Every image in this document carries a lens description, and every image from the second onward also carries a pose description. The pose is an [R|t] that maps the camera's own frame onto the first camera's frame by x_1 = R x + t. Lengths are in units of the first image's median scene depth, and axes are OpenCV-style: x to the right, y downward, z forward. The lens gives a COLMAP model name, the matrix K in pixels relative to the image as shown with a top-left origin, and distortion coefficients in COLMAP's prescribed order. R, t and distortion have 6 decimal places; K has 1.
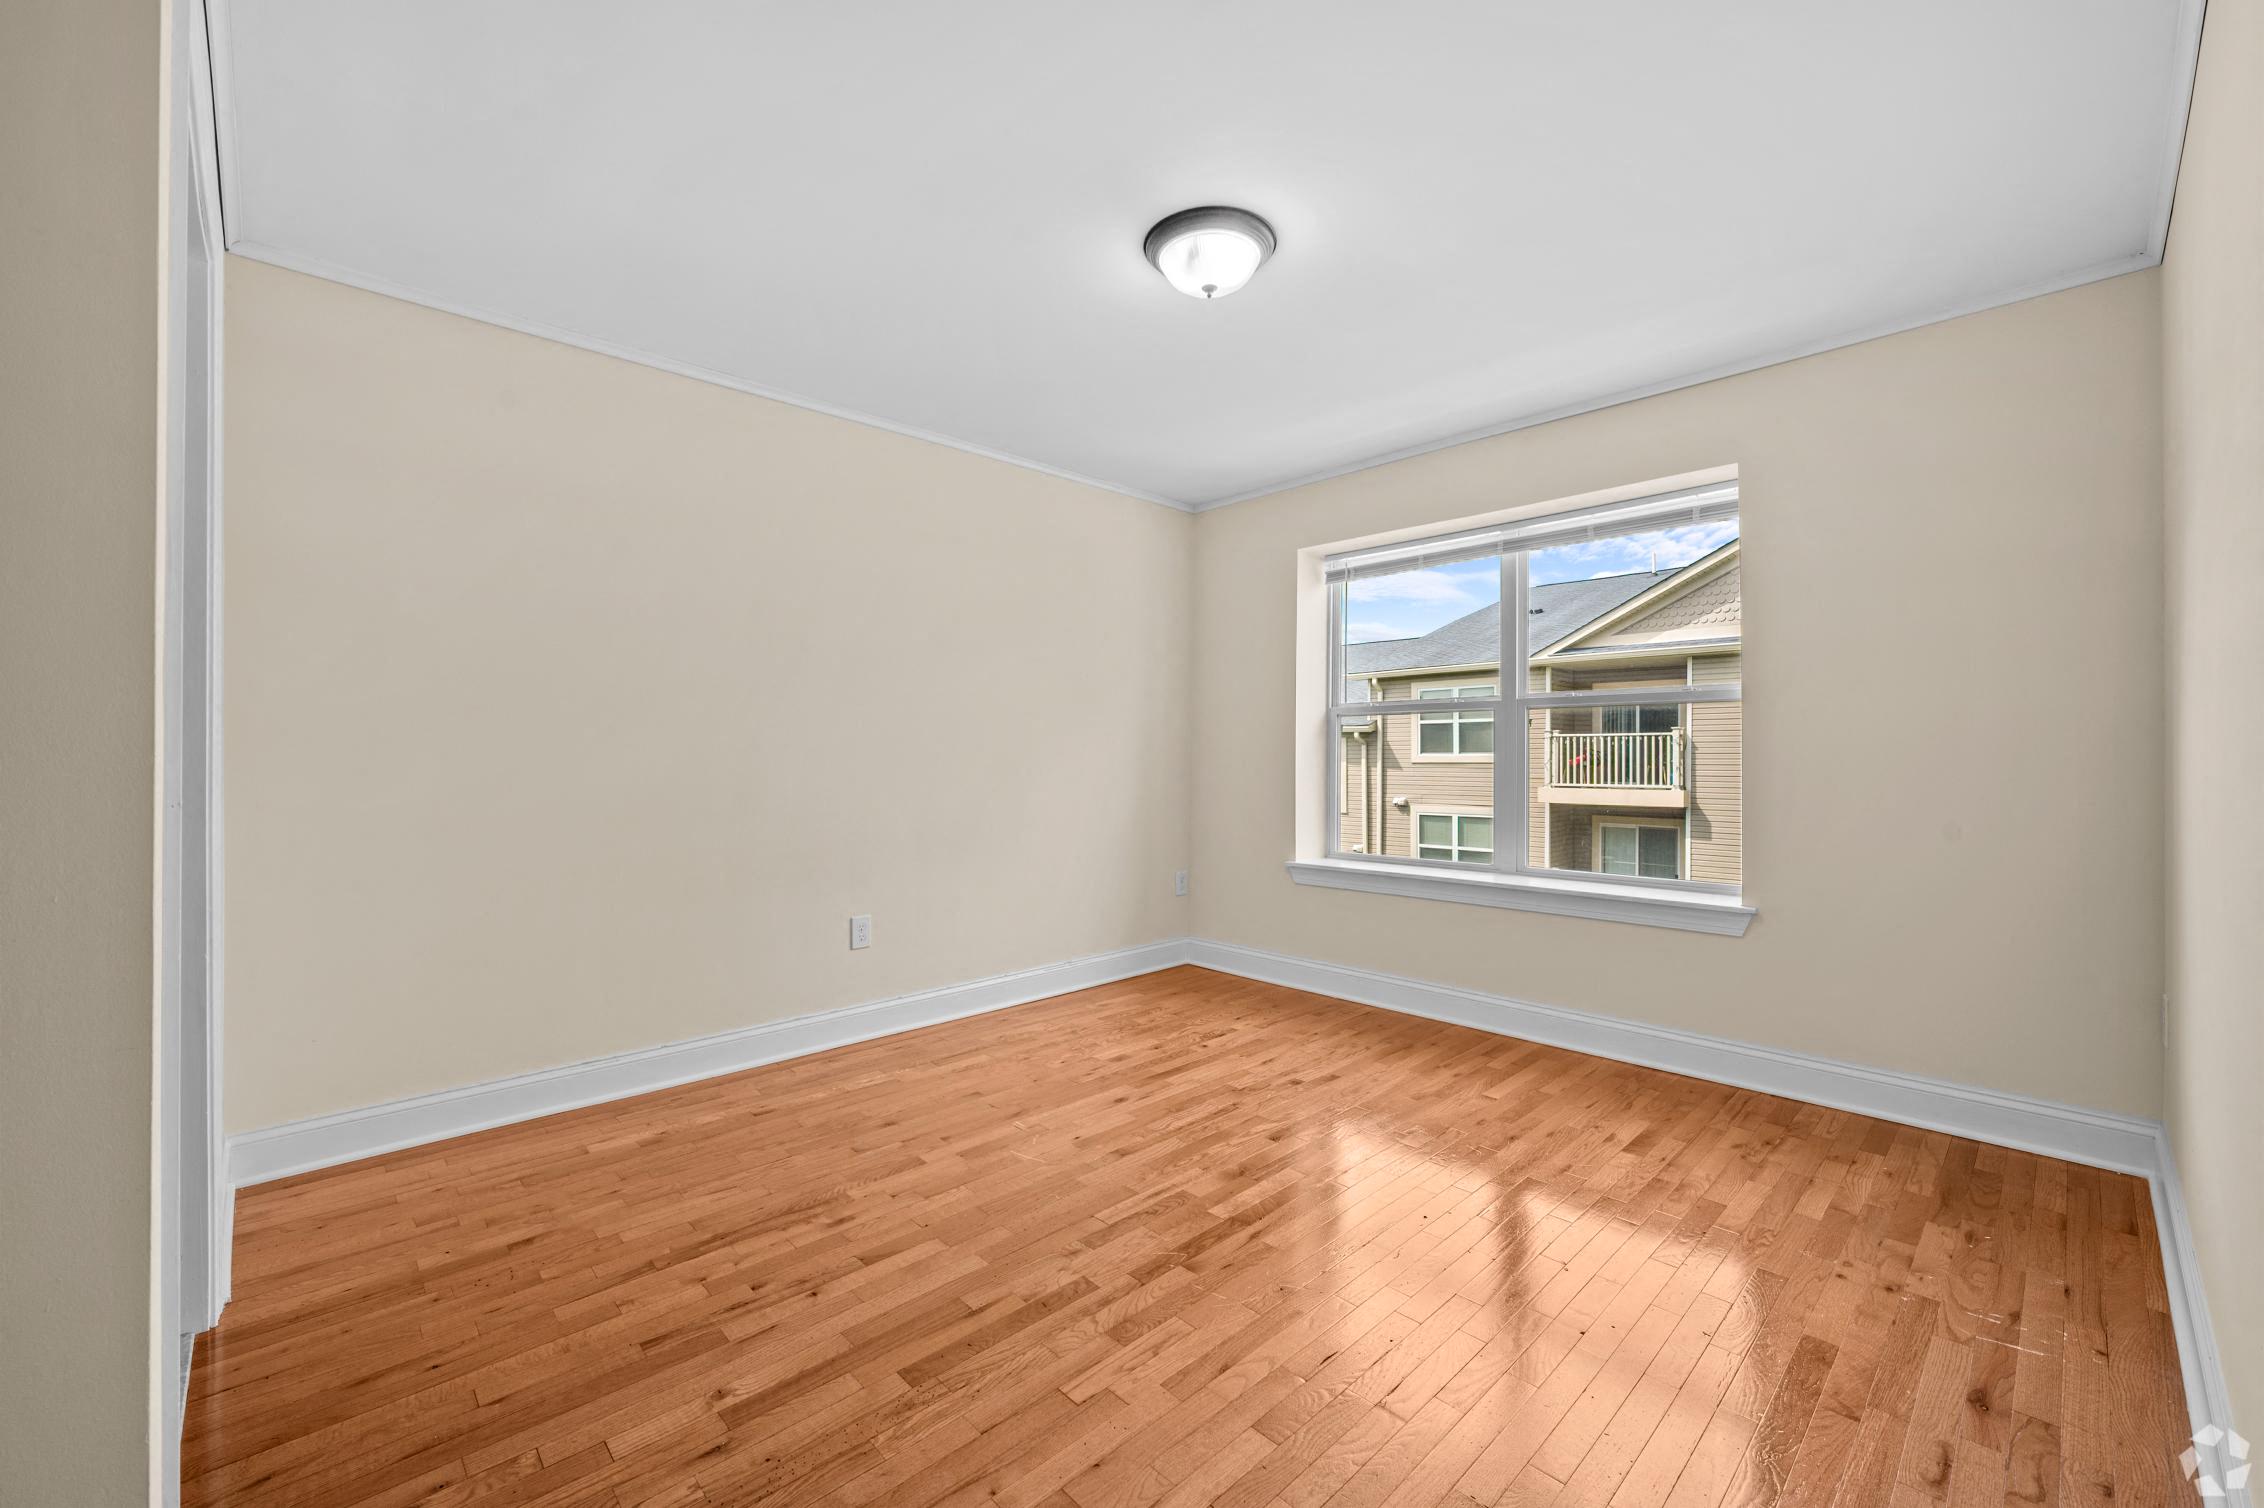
lens RADIAL K [[916.3, 0, 1140.4], [0, 916.3, 749.6], [0, 0, 1]] dist [-0.001611, -0.000226]
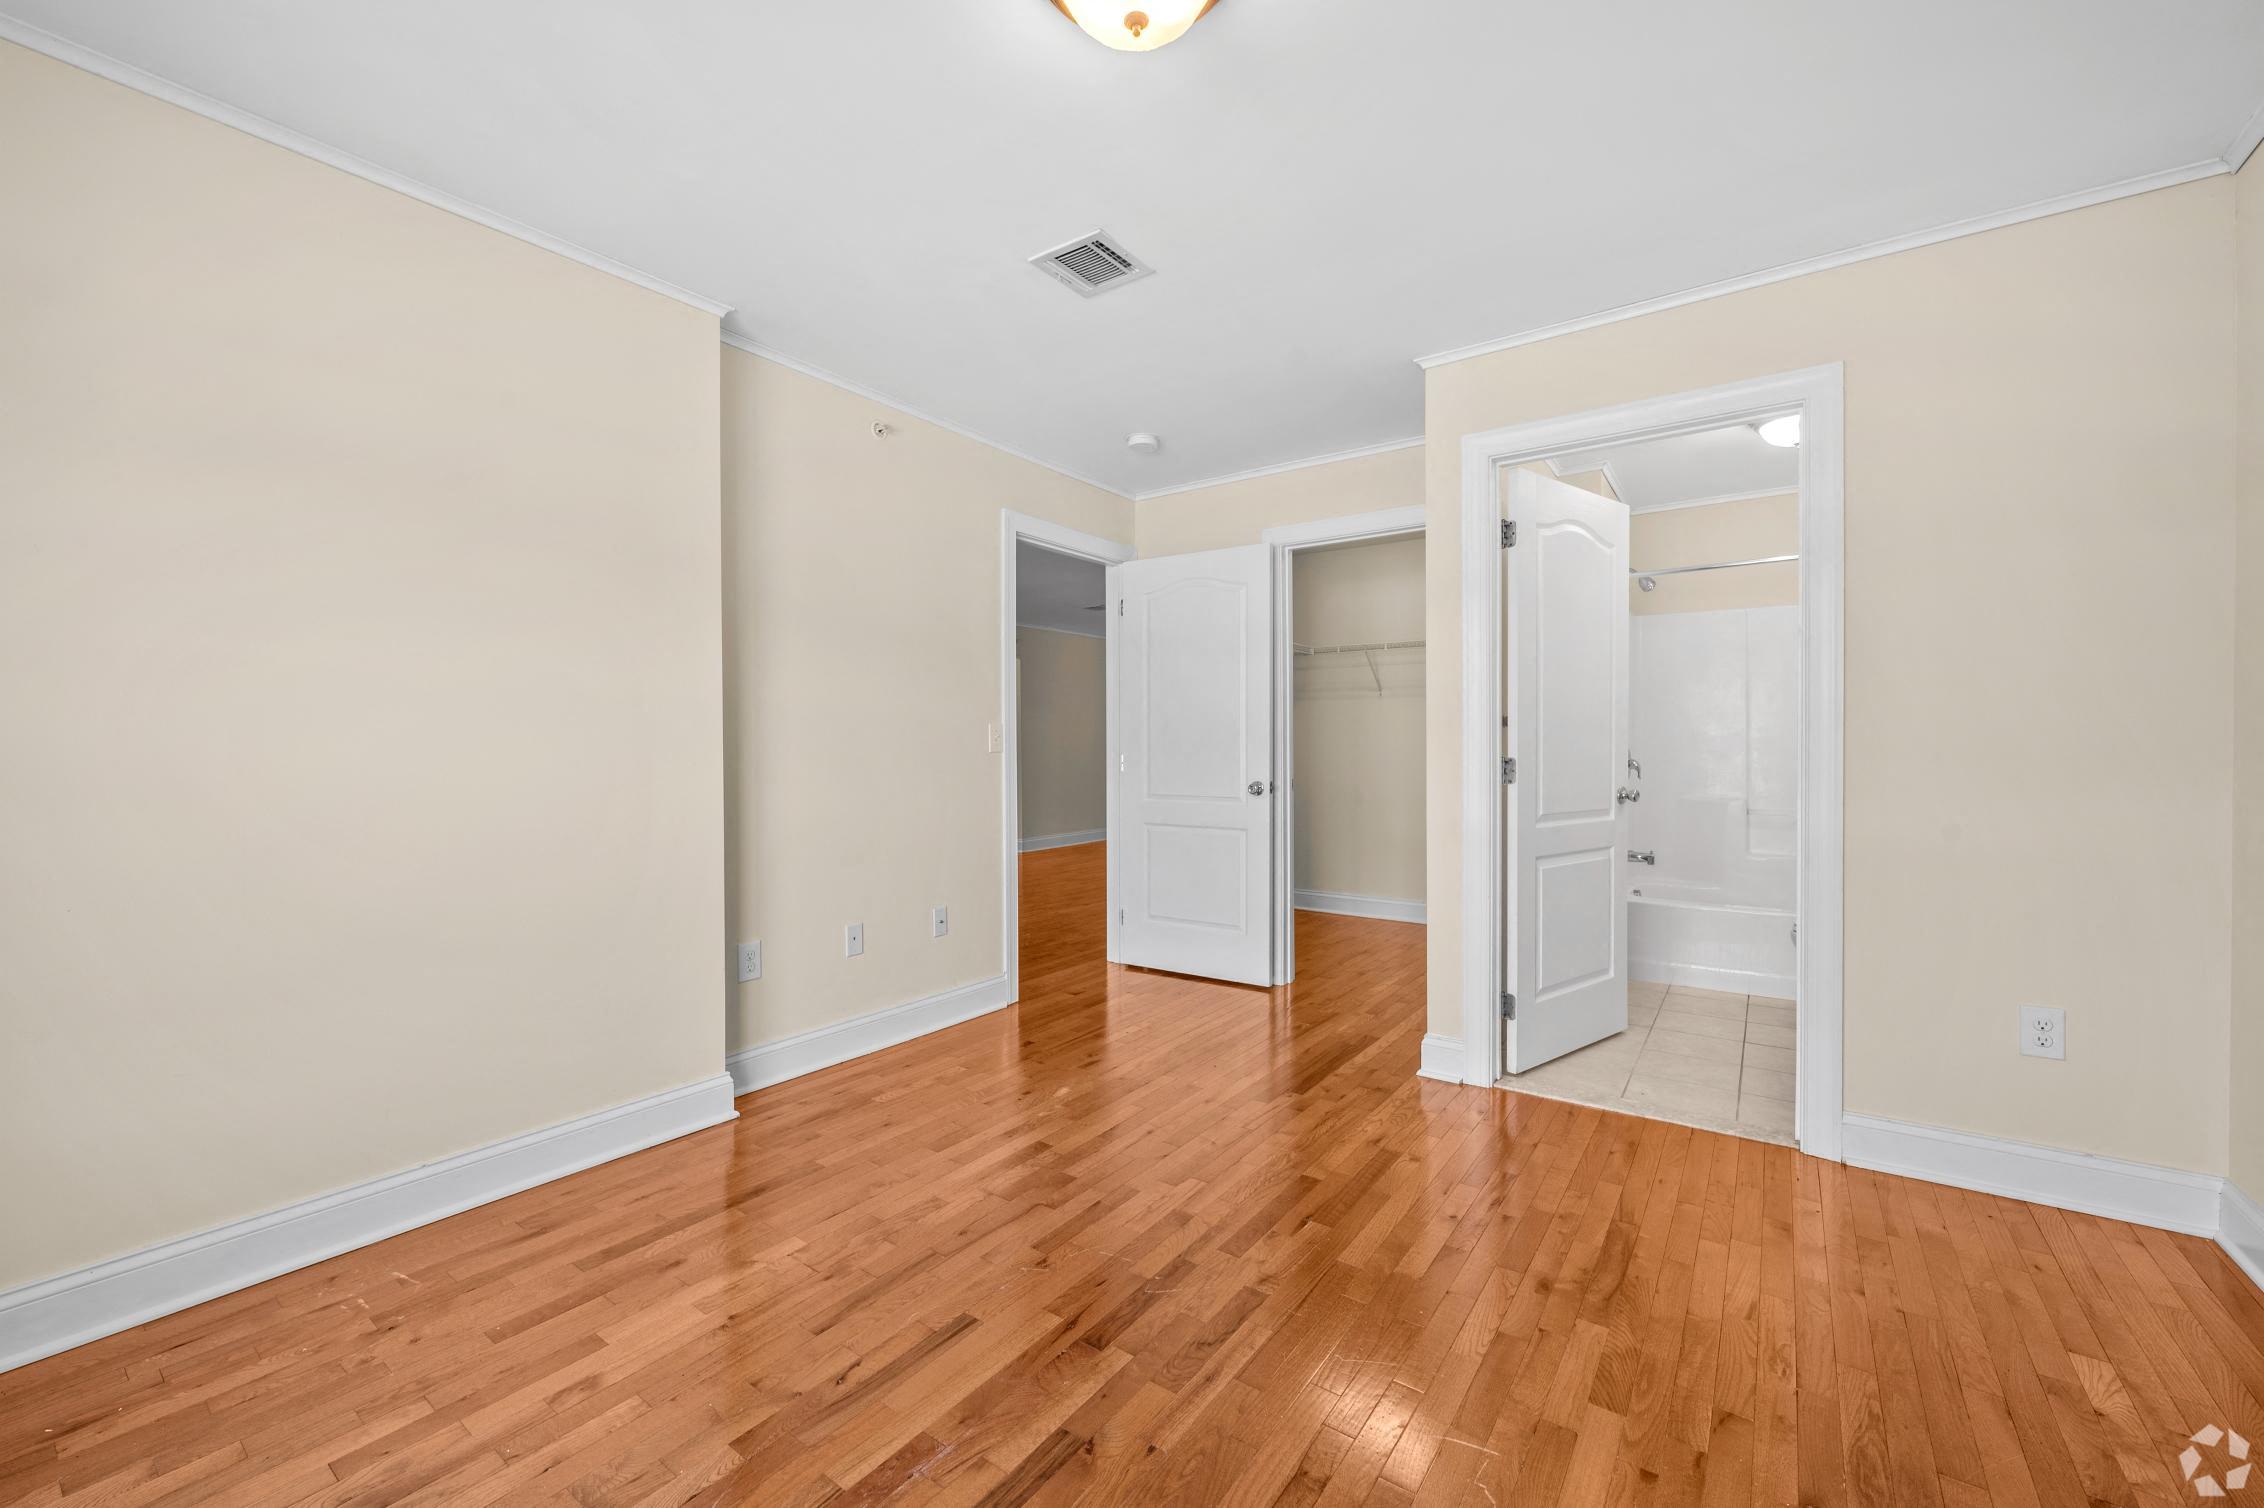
lens RADIAL K [[916.3, 0, 1140.4], [0, 916.3, 749.6], [0, 0, 1]] dist [-0.001611, -0.000226]
pose [[-0.983117, 0.001962, -0.182965, 0.224675], [0.002953, 0.999982, -0.005144, 0.007488], [0.182952, -0.005597, -0.983106, 1.919037]]
